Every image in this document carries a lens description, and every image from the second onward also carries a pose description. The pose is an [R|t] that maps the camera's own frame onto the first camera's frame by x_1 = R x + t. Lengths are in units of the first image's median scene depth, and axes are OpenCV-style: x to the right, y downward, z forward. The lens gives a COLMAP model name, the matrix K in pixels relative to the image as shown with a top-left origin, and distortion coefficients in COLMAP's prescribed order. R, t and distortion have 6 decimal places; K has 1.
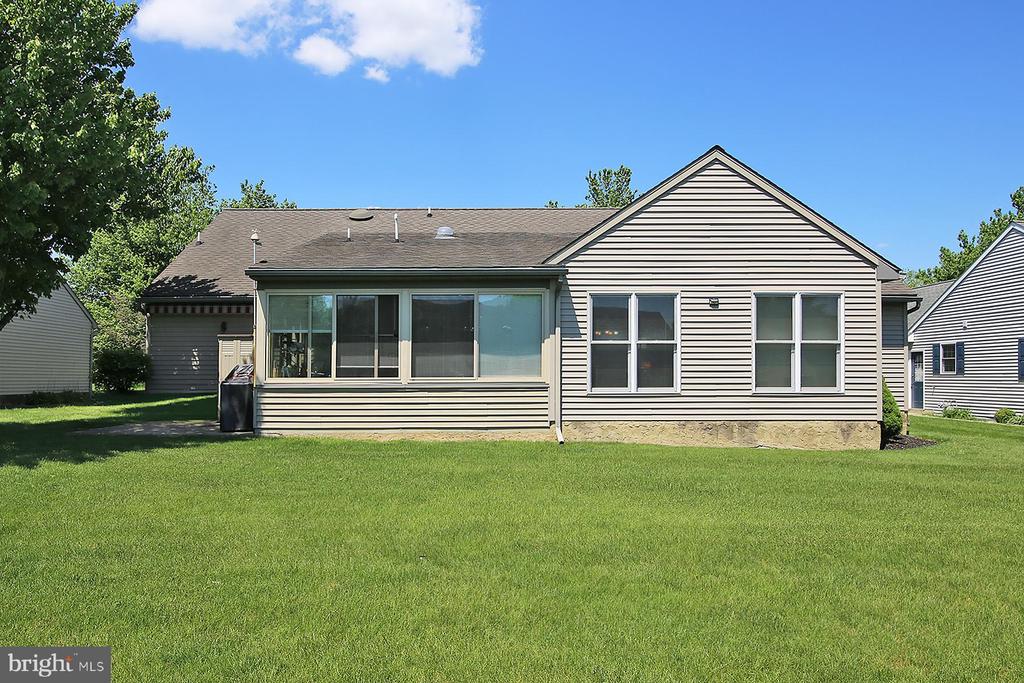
lens RADIAL K [[719.7, 0, 508.1], [0, 719.7, 347.5], [0, 0, 1]] dist [-0.000370, -0.000313]
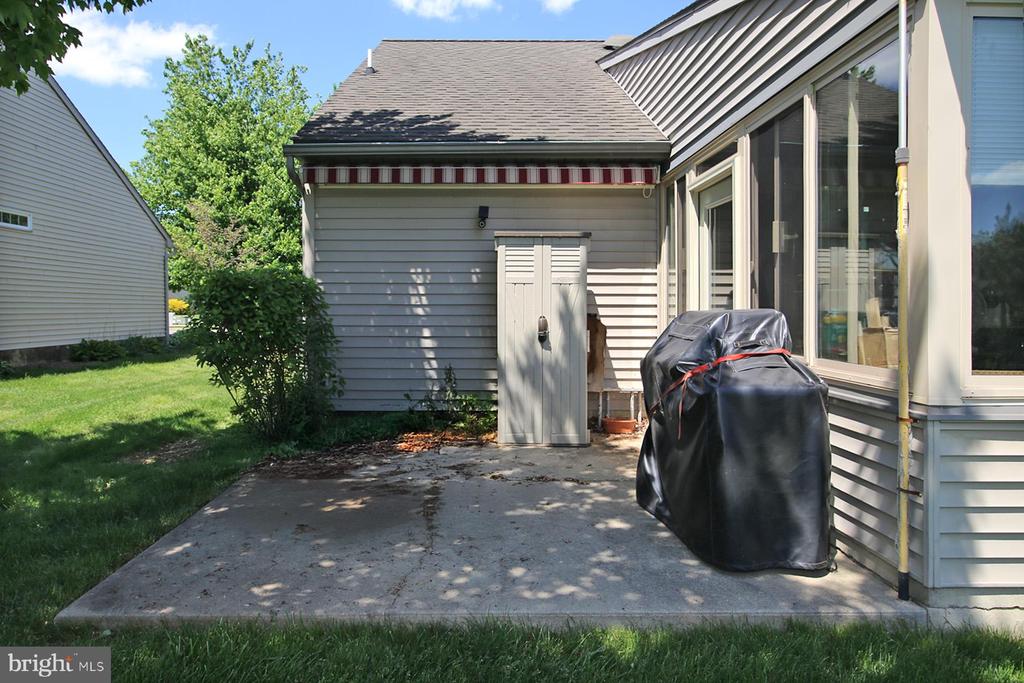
lens RADIAL K [[635.0, 0, 518.5], [0, 635.0, 332.6], [0, 0, 1]] dist [-0.001147, -0.000592]
pose [[0.999968, 0.002056, -0.007754, -0.470683], [-0.001451, 0.997005, 0.077321, 0.014185], [0.007890, -0.077307, 0.996976, 0.778245]]
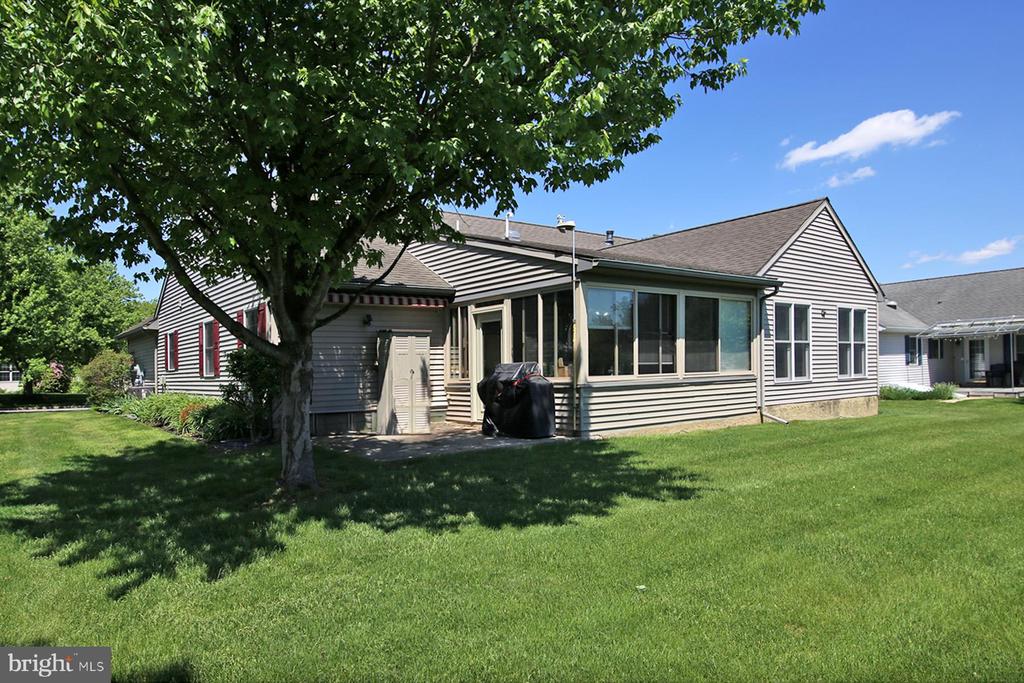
lens RADIAL K [[641.5, 0, 511.3], [0, 641.5, 349.8], [0, 0, 1]] dist [-0.041765, -0.000029]
pose [[0.816366, 0.000914, 0.577534, -0.879841], [-0.002073, 0.999997, 0.001349, 0.006267], [-0.577531, -0.002298, 0.816366, 0.367013]]
